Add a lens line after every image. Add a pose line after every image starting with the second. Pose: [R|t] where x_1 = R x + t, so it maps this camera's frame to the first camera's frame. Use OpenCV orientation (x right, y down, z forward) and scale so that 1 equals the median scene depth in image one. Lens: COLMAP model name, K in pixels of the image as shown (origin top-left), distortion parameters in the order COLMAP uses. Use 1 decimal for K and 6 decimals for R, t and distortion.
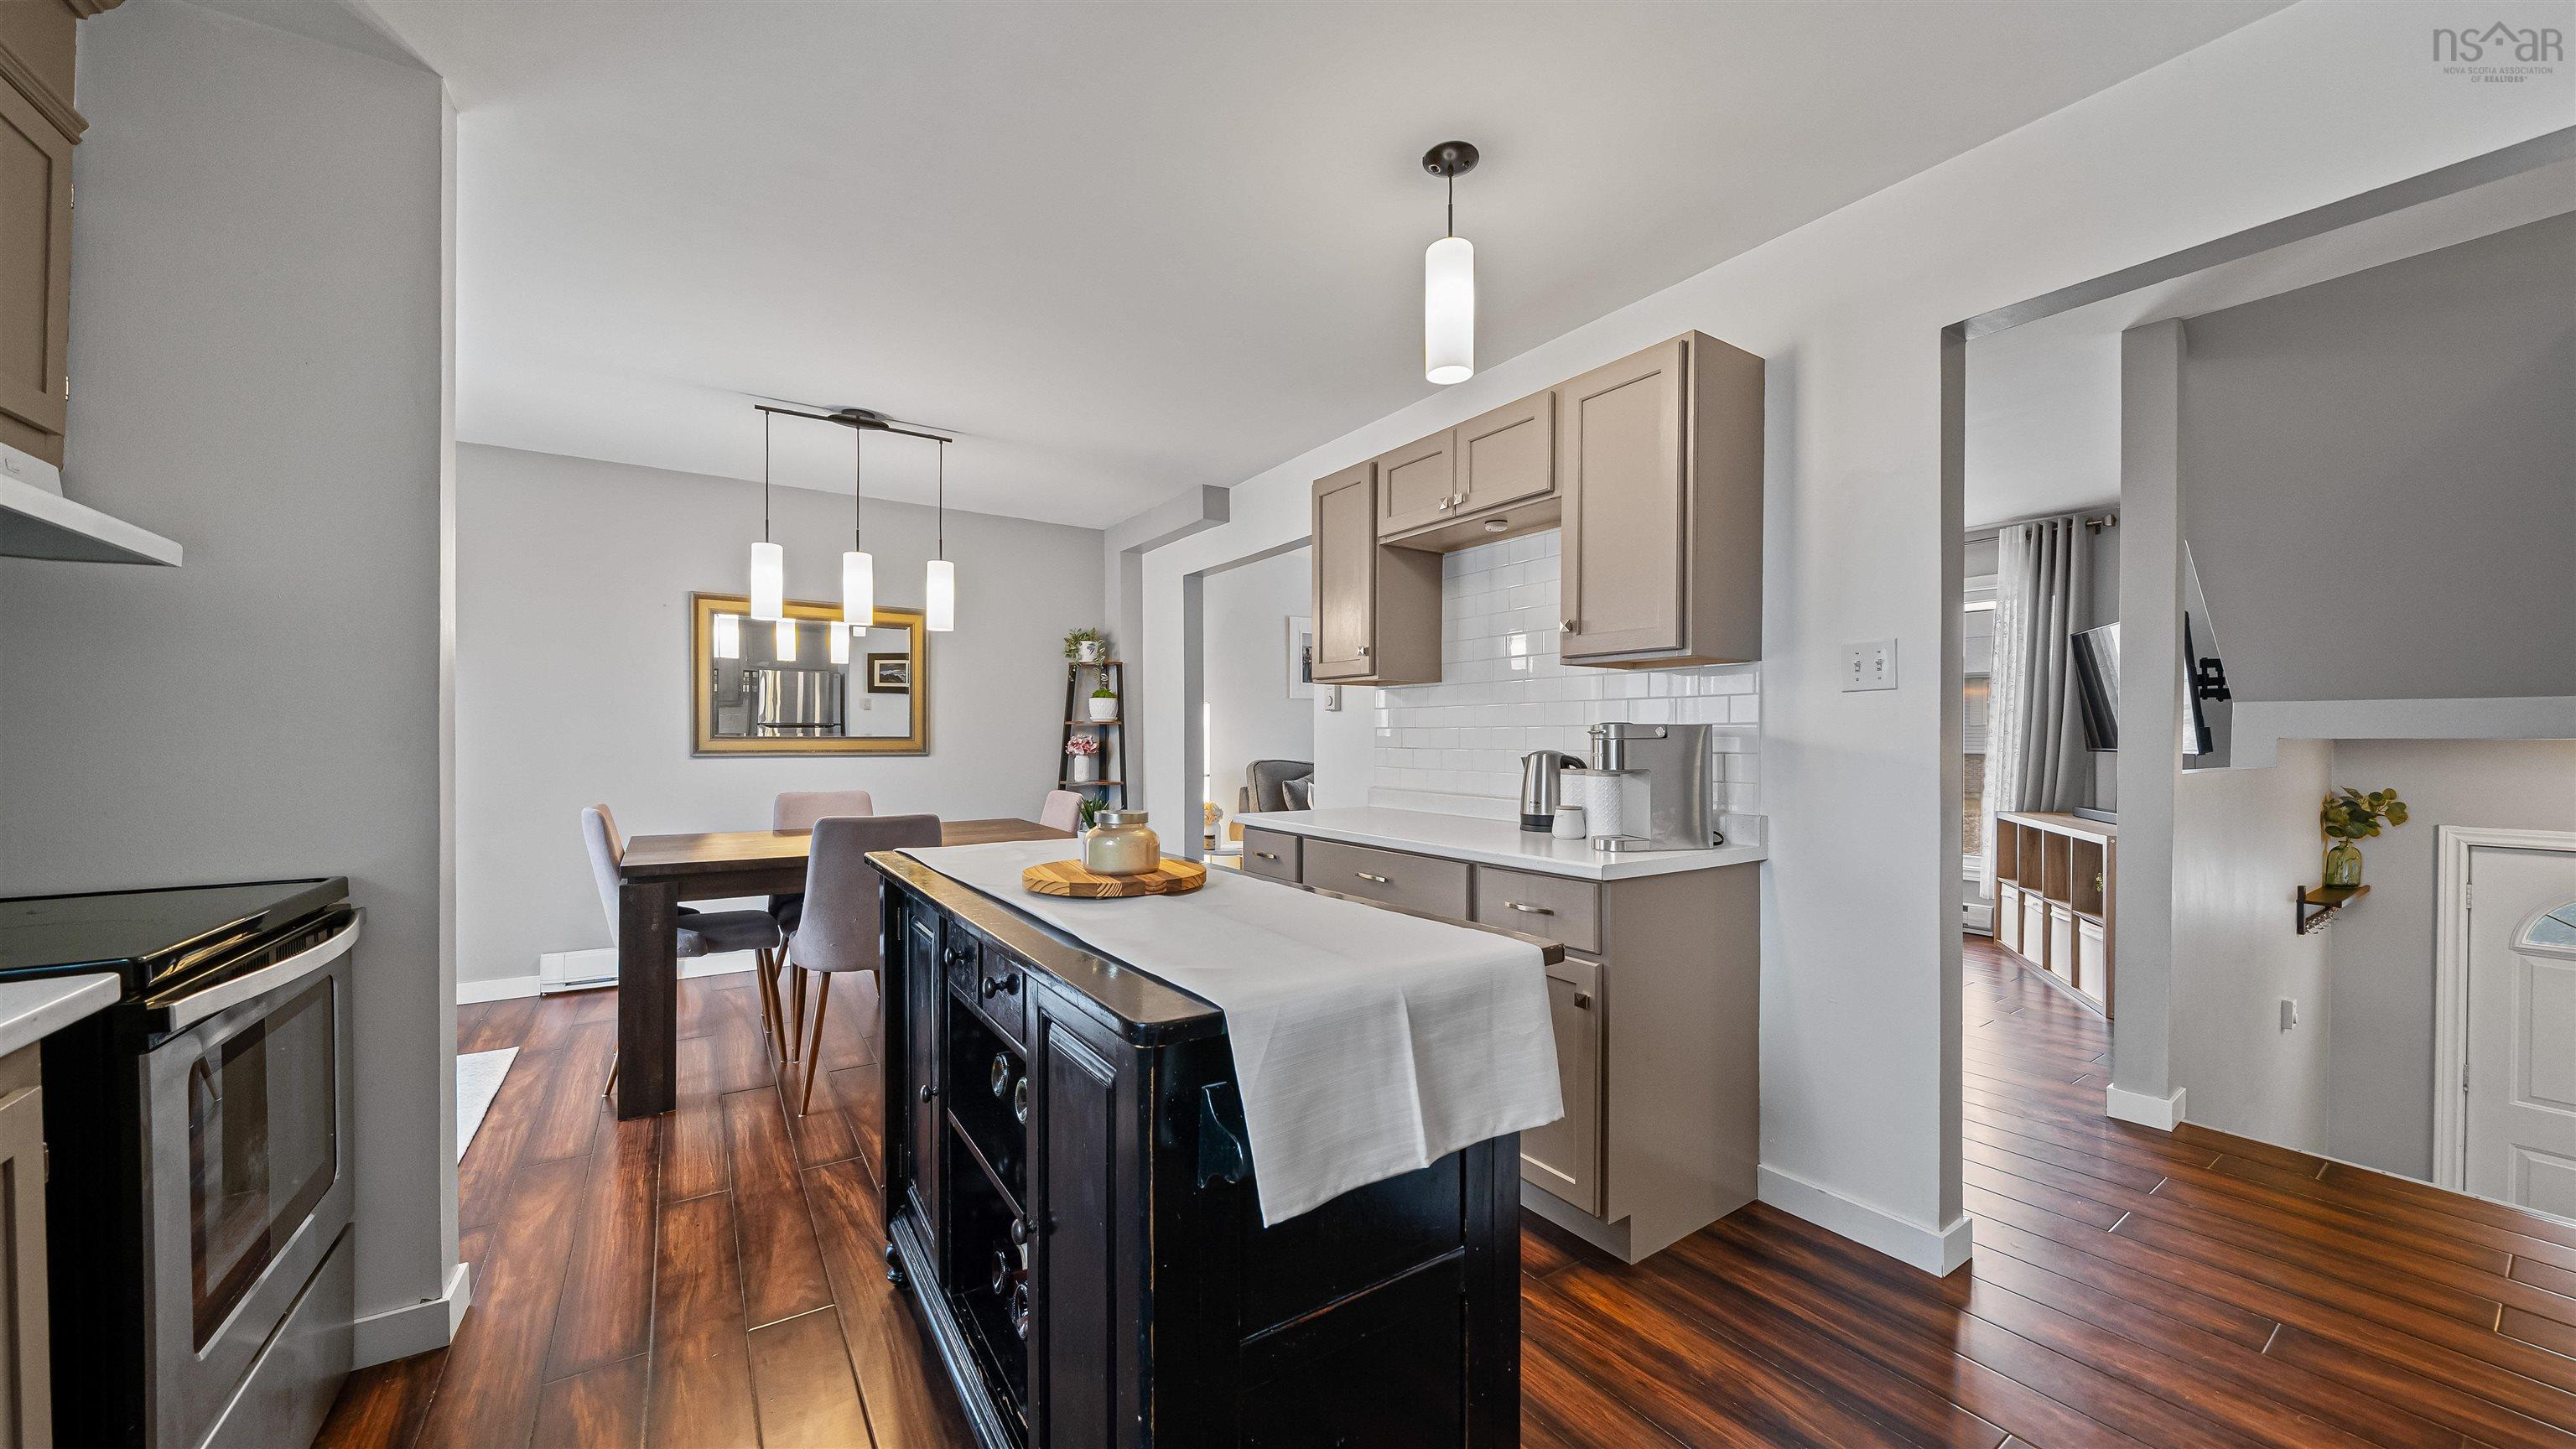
lens RADIAL K [[895.7, 0, 1280.7], [0, 895.7, 750.7], [0, 0, 1]] dist [-0.006381, 0.000043]
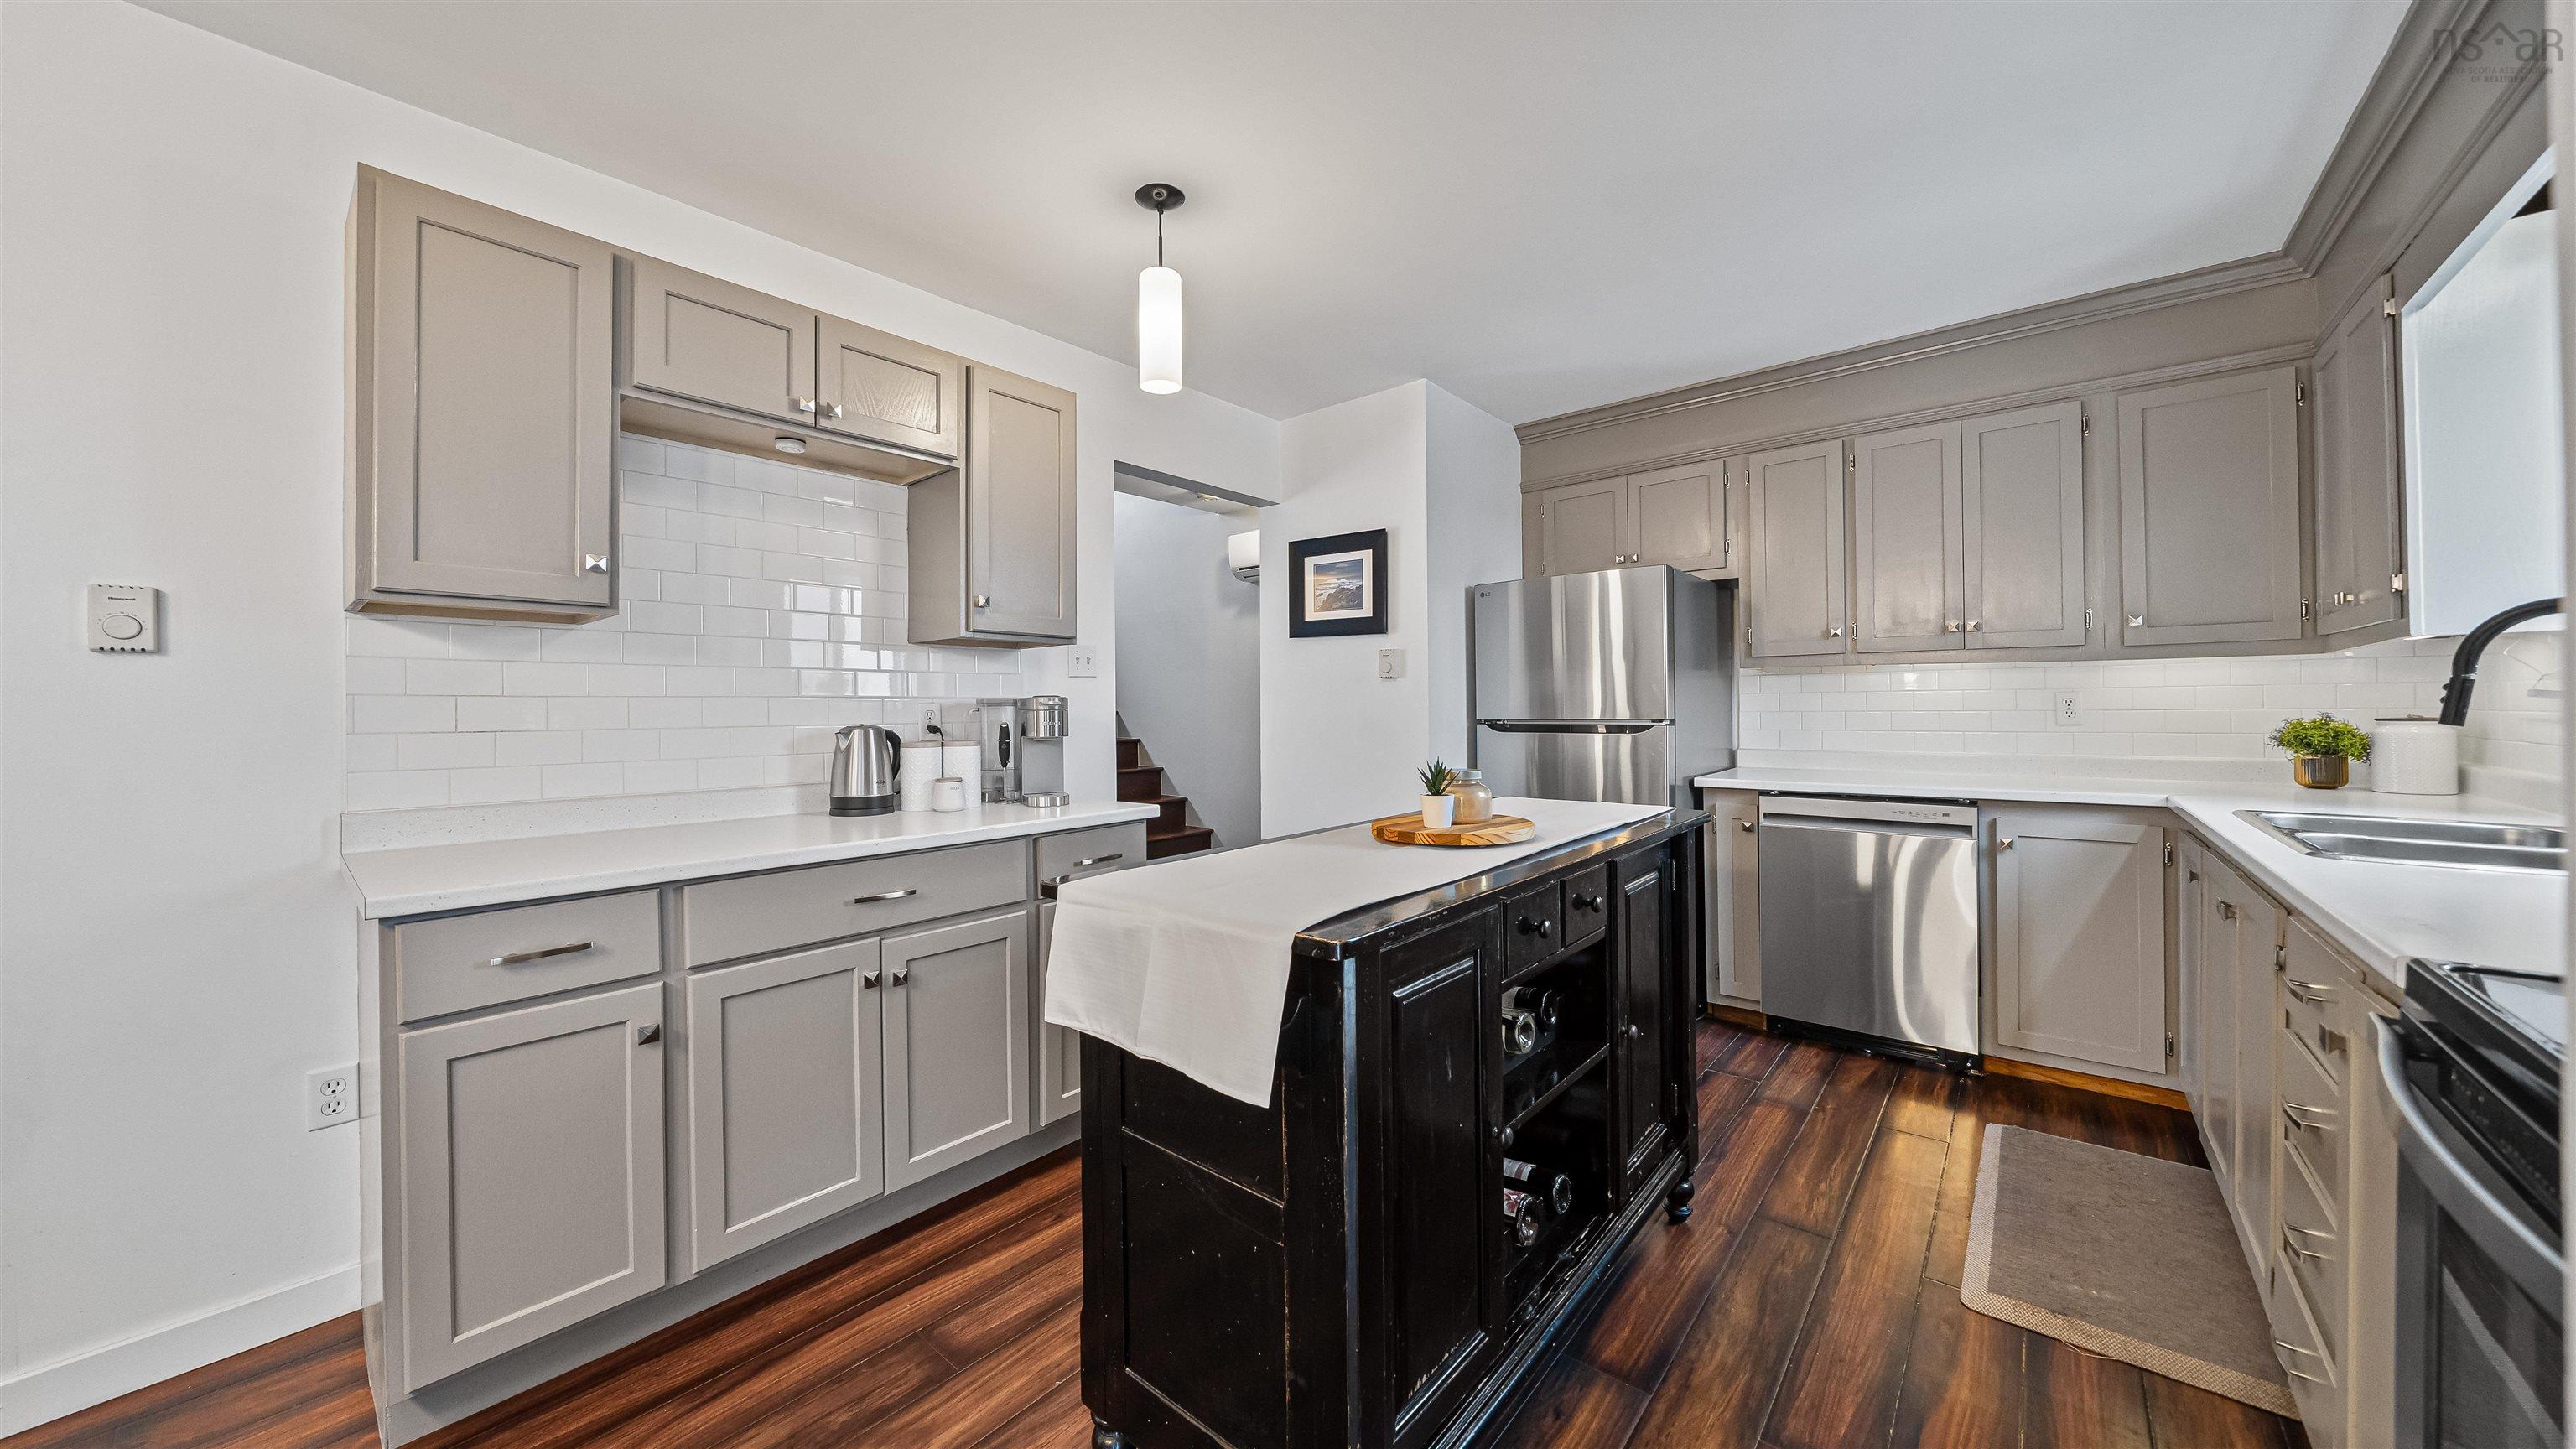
lens RADIAL K [[895.7, 0, 1278.3], [0, 895.7, 707.0], [0, 0, 1]] dist [-0.006381, 0.000043]
pose [[-0.271470, 0.000441, 0.962447, -0.347415], [0.021226, 0.999759, 0.005529, -0.006740], [-0.962213, 0.021930, -0.271414, 0.434079]]
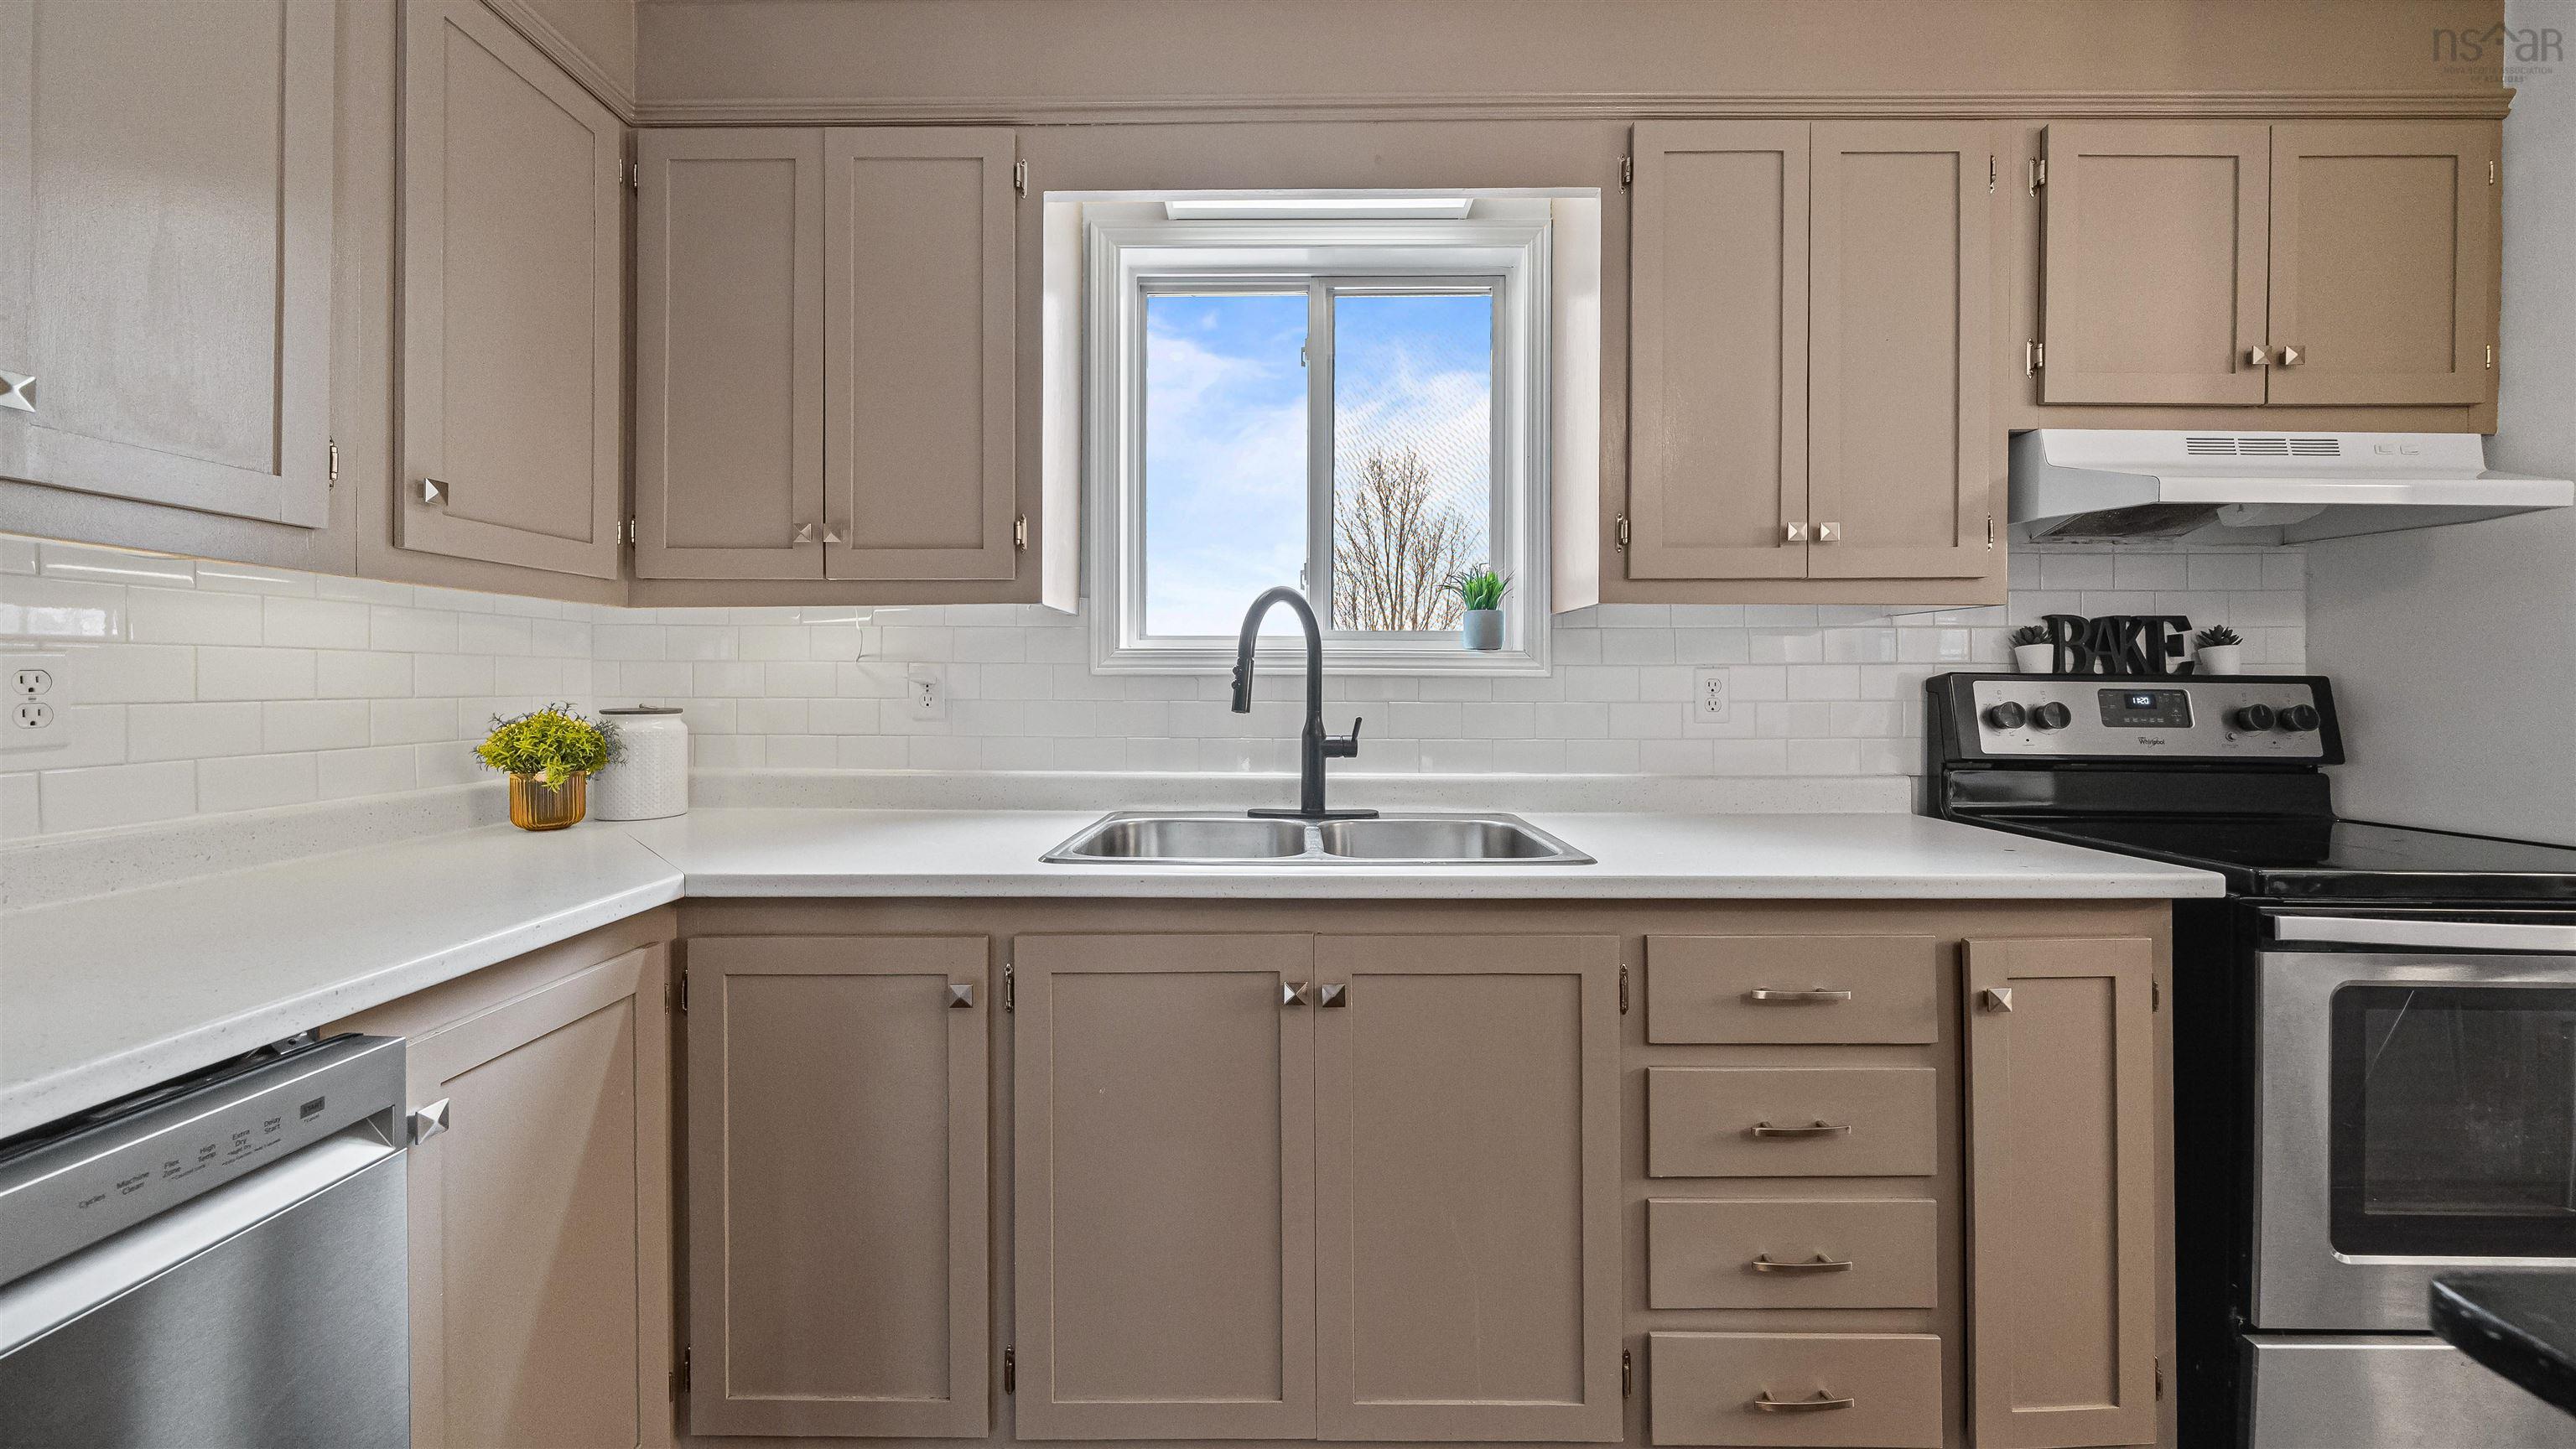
lens RADIAL K [[895.7, 0, 1280.8], [0, 895.7, 678.1], [0, 0, 1]] dist [-0.006381, 0.000043]
pose [[-0.560171, -0.010025, -0.828316, 0.084156], [-0.016418, 0.999865, -0.000997, -0.000150], [0.828214, 0.013041, -0.560260, 0.109052]]
